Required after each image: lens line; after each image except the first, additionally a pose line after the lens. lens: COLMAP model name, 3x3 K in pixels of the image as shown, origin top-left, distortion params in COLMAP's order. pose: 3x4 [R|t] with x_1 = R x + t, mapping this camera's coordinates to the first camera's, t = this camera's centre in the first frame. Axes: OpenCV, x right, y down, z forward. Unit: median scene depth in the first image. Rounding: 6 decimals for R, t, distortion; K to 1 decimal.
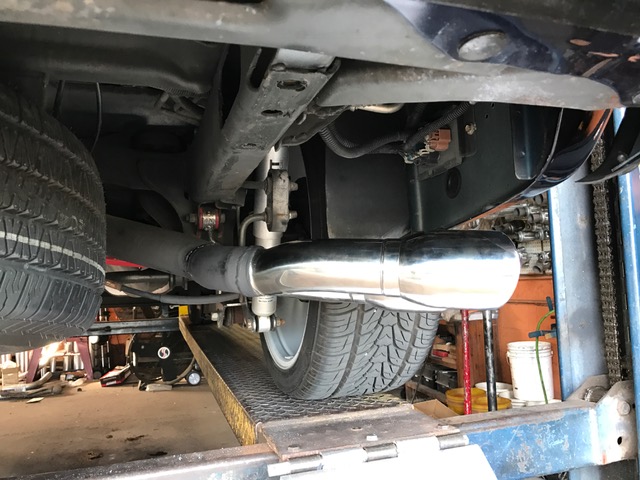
lens RADIAL K [[528.7, 0, 316.3], [0, 528.7, 238.1], [0, 0, 1]] dist [0.011161, -0.003040]
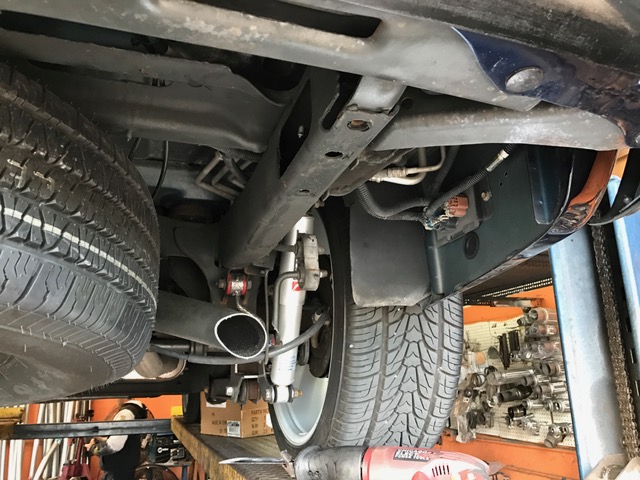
lens RADIAL K [[529.4, 0, 320.0], [0, 529.4, 240.0], [0, 0, 1]] dist [0.008503, -0.004591]
pose [[0.999651, 0.019917, 0.017354, -0.064085], [-0.016137, 0.980518, -0.195767, 0.090044], [-0.020915, 0.195419, 0.980497, -0.064090]]
